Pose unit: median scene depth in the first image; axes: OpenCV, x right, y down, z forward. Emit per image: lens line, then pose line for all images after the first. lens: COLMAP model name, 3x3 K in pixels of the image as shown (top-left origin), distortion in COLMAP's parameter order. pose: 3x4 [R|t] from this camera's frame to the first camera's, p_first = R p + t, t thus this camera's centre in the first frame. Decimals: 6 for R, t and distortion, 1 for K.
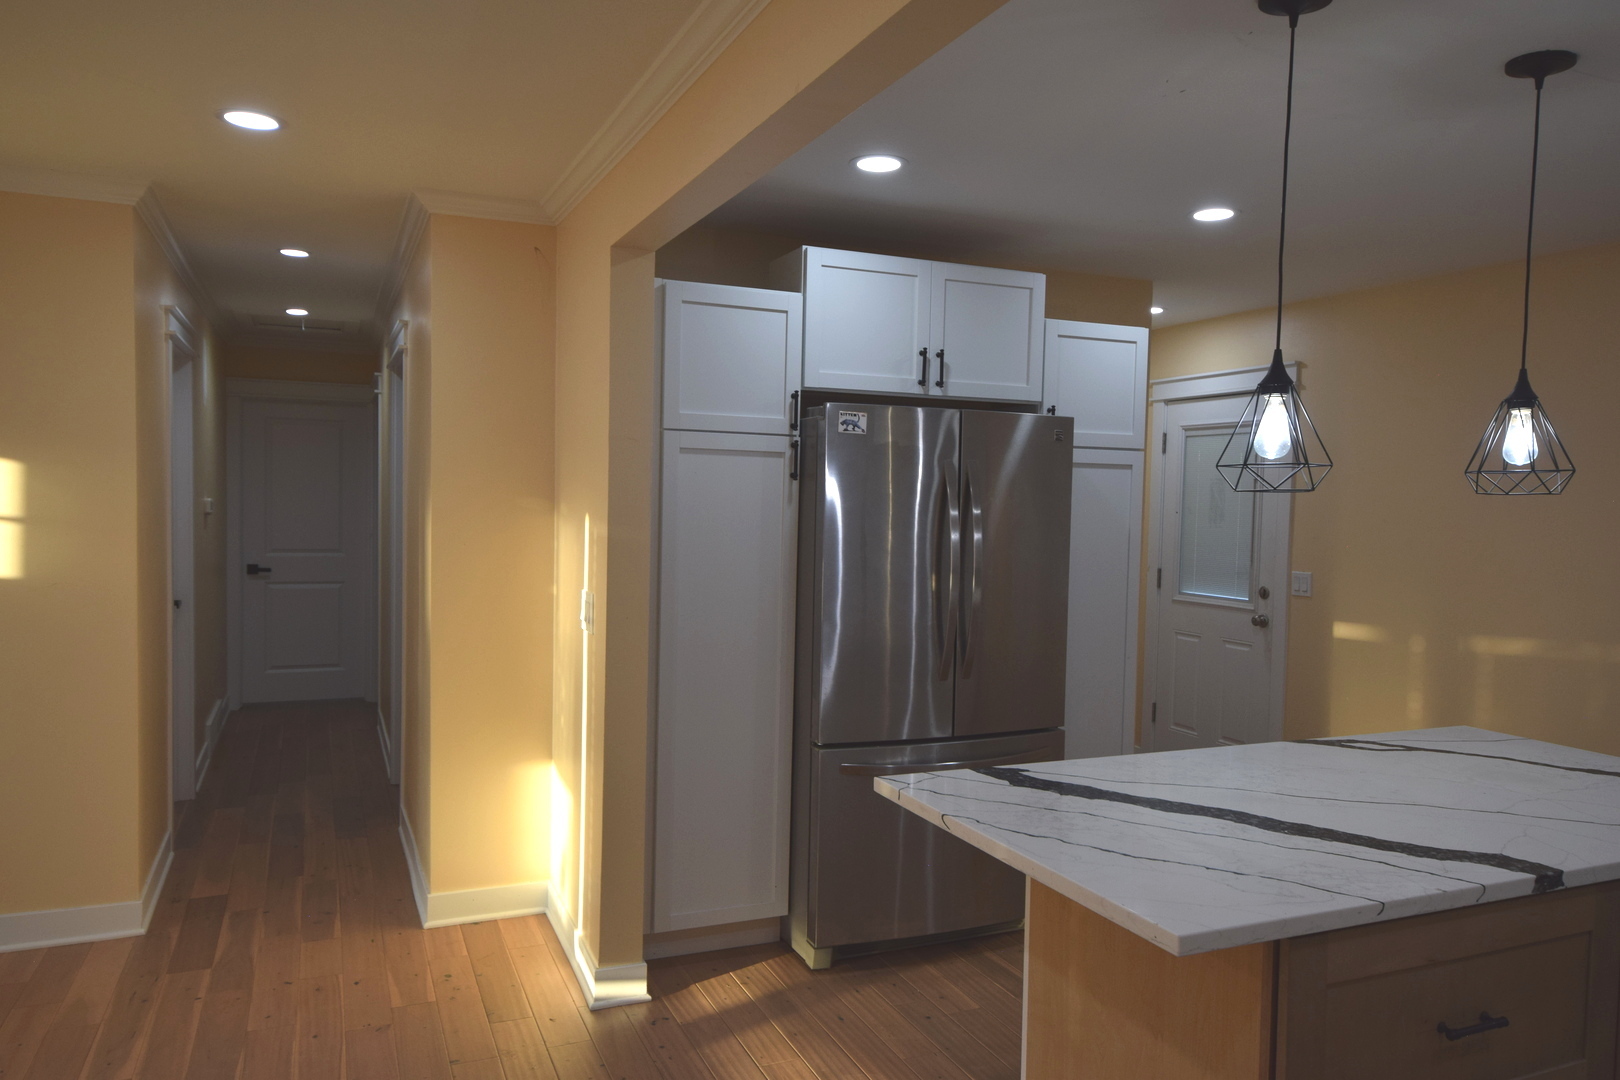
lens RADIAL K [[1126.0, 0, 820.1], [0, 1126.0, 553.0], [0, 0, 1]] dist [0.025371, -0.019060]
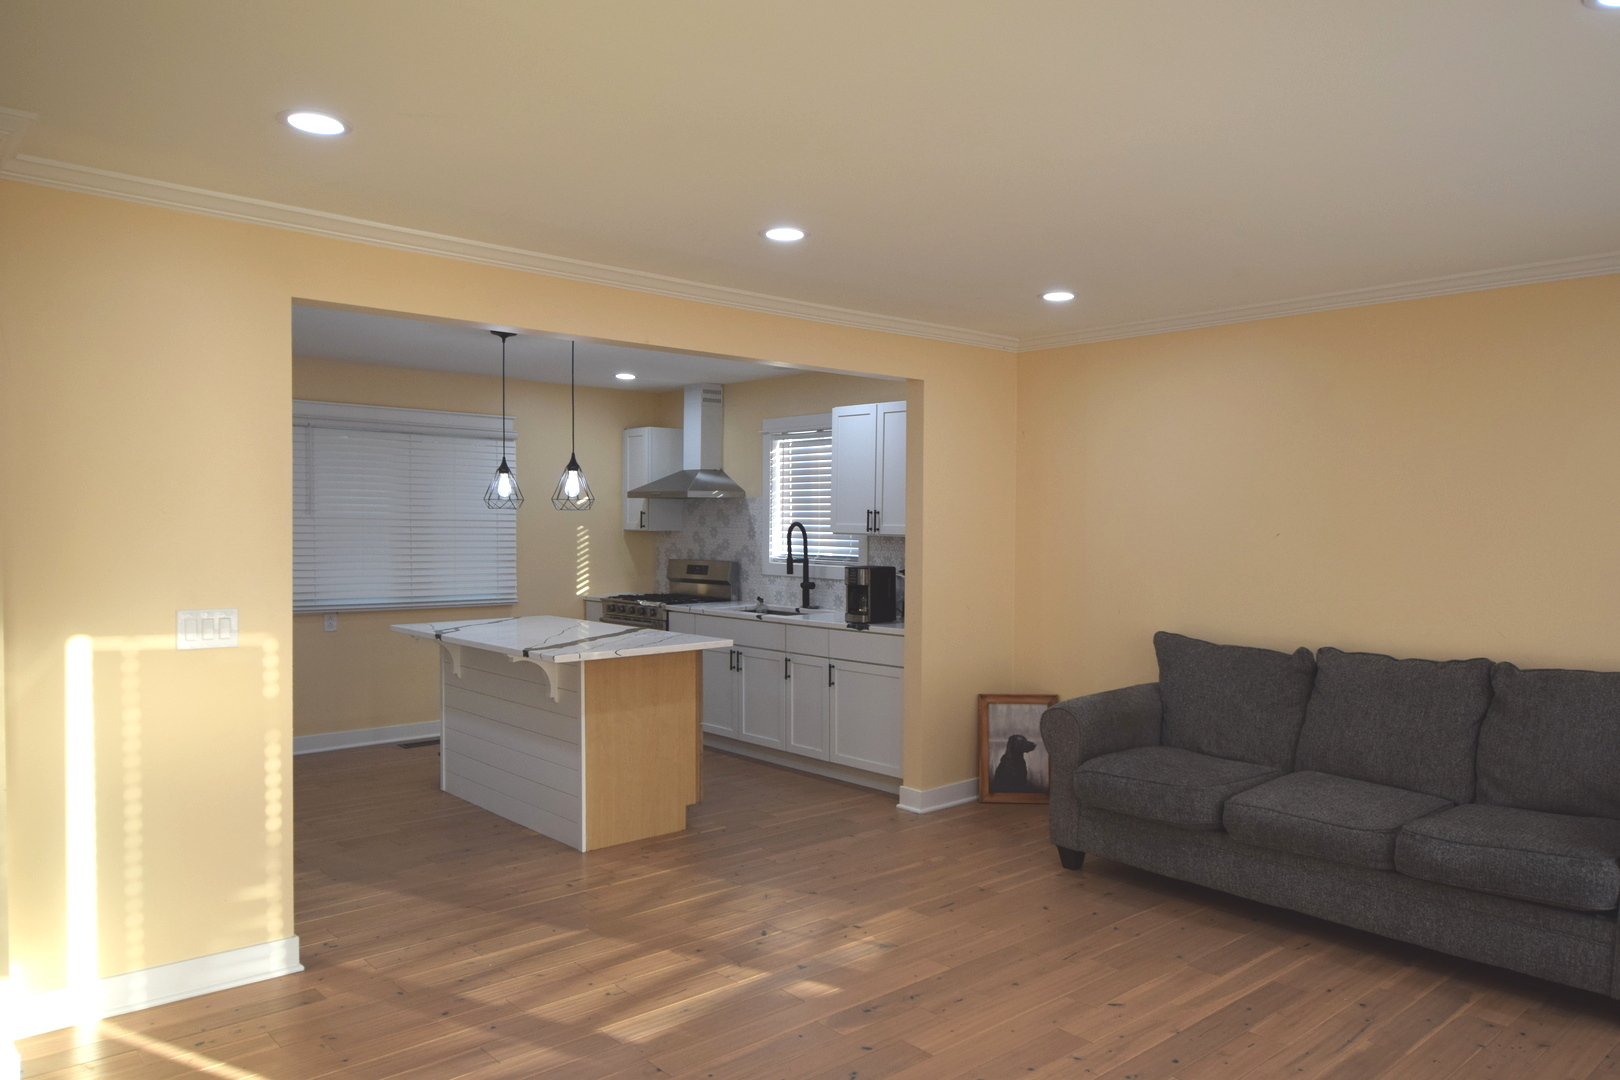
lens RADIAL K [[1126.0, 0, 820.1], [0, 1126.0, 553.0], [0, 0, 1]] dist [0.025371, -0.019060]
pose [[-0.308878, -0.051047, 0.949731, -2.054271], [0.033125, 0.997375, 0.064381, -0.098587], [-0.950525, 0.051346, -0.306376, 1.204807]]
